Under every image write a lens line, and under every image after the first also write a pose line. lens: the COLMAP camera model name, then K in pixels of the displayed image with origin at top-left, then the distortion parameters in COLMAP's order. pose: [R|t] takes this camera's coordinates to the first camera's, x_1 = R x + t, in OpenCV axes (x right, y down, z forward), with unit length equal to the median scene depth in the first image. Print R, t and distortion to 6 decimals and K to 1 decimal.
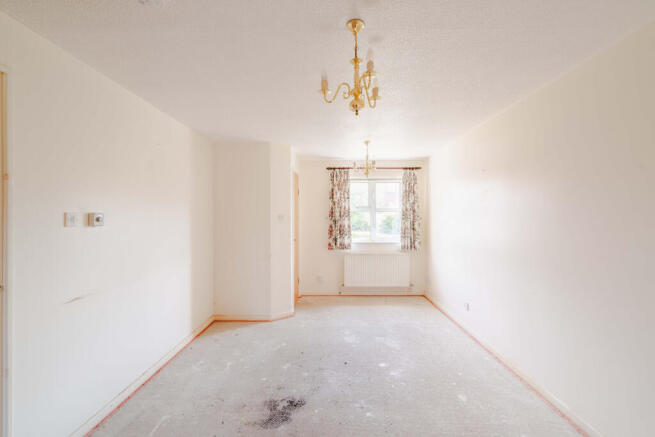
lens RADIAL K [[305.2, 0, 327.5], [0, 305.2, 218.5], [0, 0, 1]] dist [-0.000343, -0.000037]
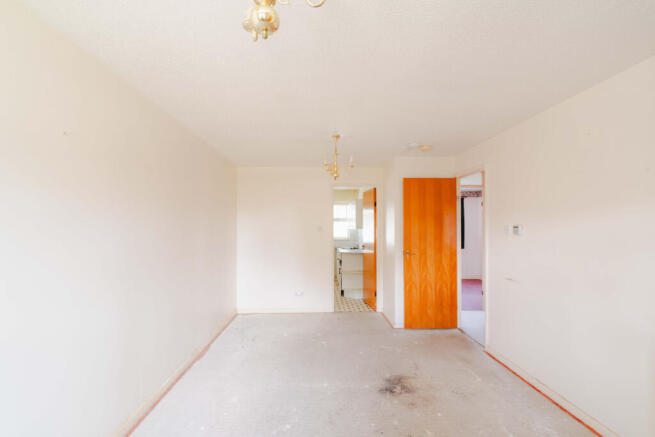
lens RADIAL K [[305.2, 0, 327.5], [0, 305.2, 218.5], [0, 0, 1]] dist [-0.000343, -0.000037]
pose [[-0.999427, -0.003413, -0.033663, 0.157384], [-0.002275, 0.999426, -0.033791, 0.002183], [0.033759, -0.033695, -0.998862, 2.135279]]
